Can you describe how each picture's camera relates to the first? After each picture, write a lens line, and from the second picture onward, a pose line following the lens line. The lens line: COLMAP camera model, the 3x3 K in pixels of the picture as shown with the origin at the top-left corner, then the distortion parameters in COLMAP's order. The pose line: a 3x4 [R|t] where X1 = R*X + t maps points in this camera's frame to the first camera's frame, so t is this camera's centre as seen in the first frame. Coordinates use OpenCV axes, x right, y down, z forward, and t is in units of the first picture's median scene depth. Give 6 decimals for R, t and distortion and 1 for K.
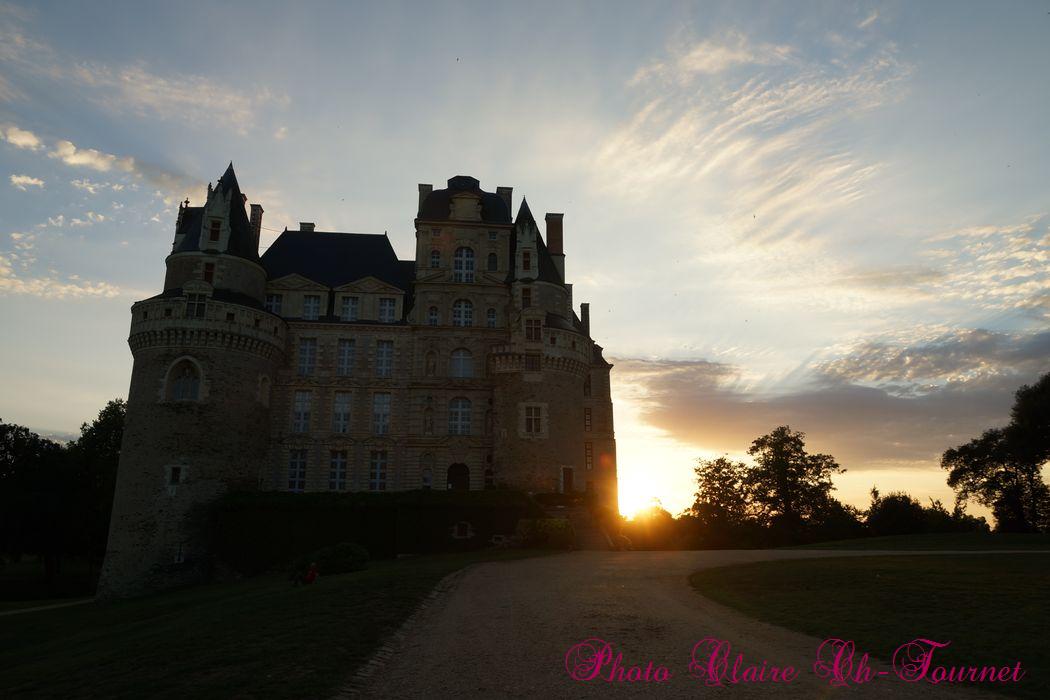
lens RADIAL K [[719.2, 0, 522.9], [0, 719.2, 351.2], [0, 0, 1]] dist [-0.005746, 0.004541]
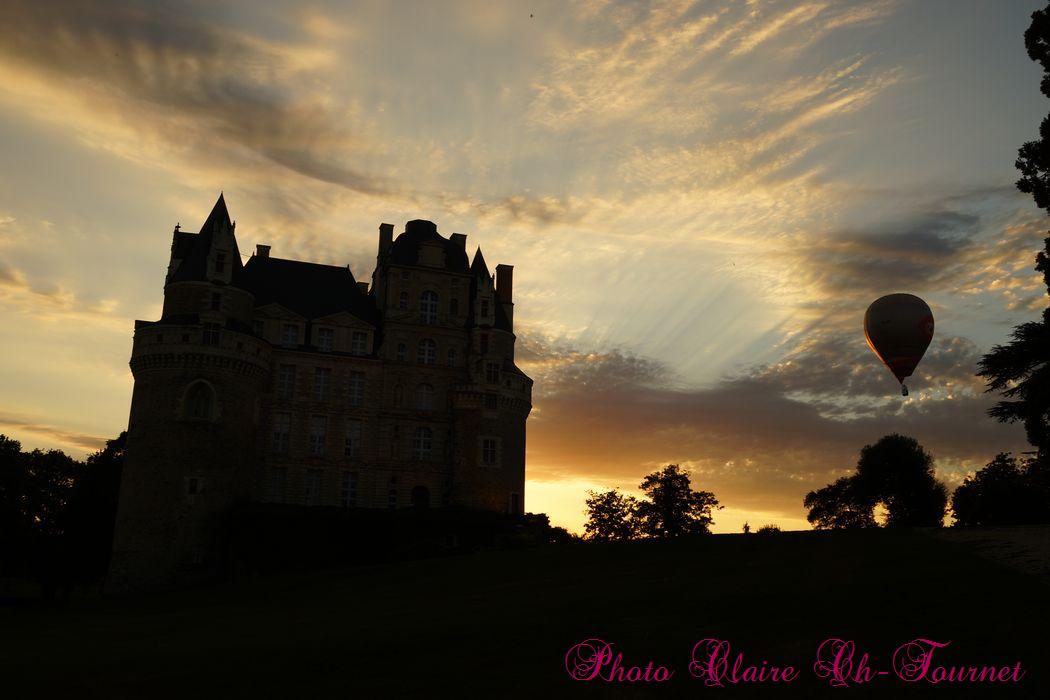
lens RADIAL K [[907.2, 0, 520.9], [0, 907.2, 351.7], [0, 0, 1]] dist [0.000534, -0.011368]
pose [[0.970979, 0.077006, 0.226428, -0.268544], [-0.077046, 0.996990, -0.008676, -0.053234], [-0.226415, -0.009021, 0.973989, -0.413823]]
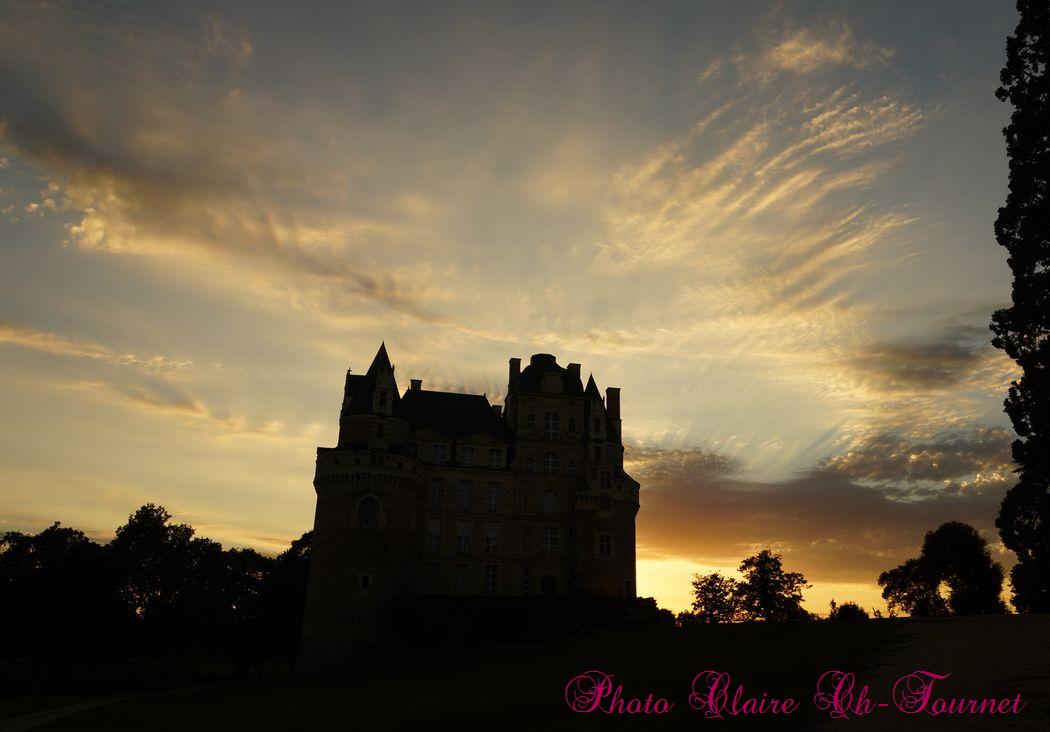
lens RADIAL K [[798.5, 0, 581.3], [0, 798.5, 388.5], [0, 0, 1]] dist [-0.006564, 0.001296]
pose [[0.986657, 0.054889, 0.153283, -0.272659], [-0.043721, 0.996202, -0.075301, -0.084346], [-0.156834, 0.067595, 0.985309, -0.509487]]
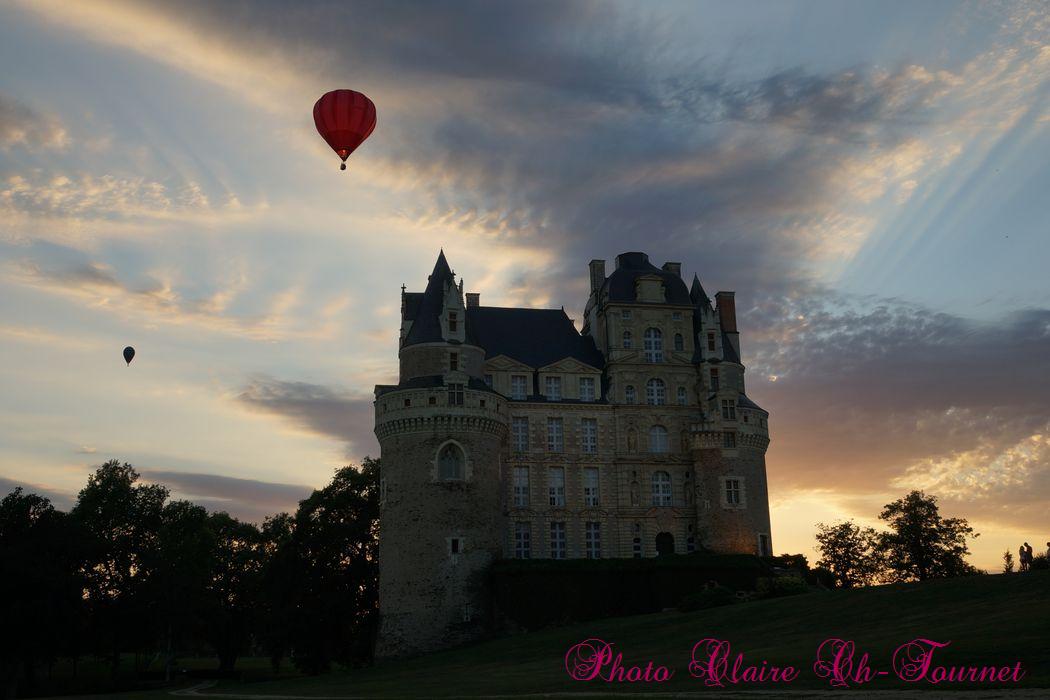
lens RADIAL K [[1110.2, 0, 515.5], [0, 1110.2, 346.9], [0, 0, 1]] dist [-0.006607, -0.015614]
pose [[0.995350, 0.002105, 0.096306, -0.464324], [-0.000939, 0.999926, -0.012150, -0.102112], [-0.096324, 0.012003, 0.995278, -0.640969]]
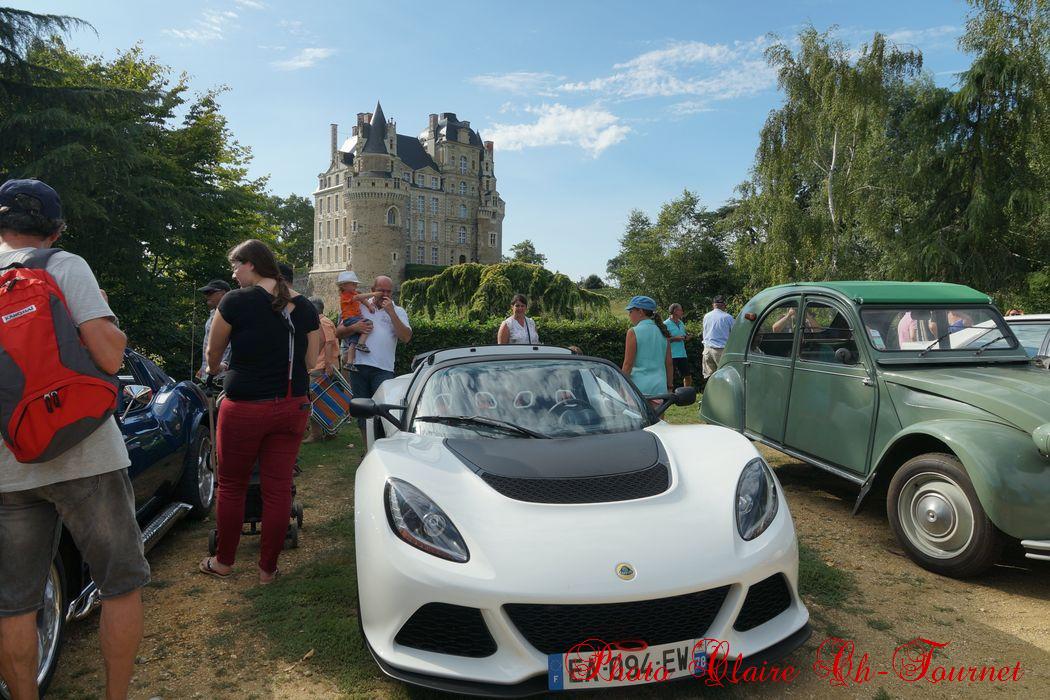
lens RADIAL K [[716.3, 0, 525.0], [0, 716.3, 350.0], [0, 0, 1]] dist [-0.005184, 0.006855]
pose [[0.793901, -0.026258, 0.607479, -1.343586], [-0.168408, 0.950488, 0.261173, -0.195430], [-0.584259, -0.309650, 0.750172, -0.980027]]
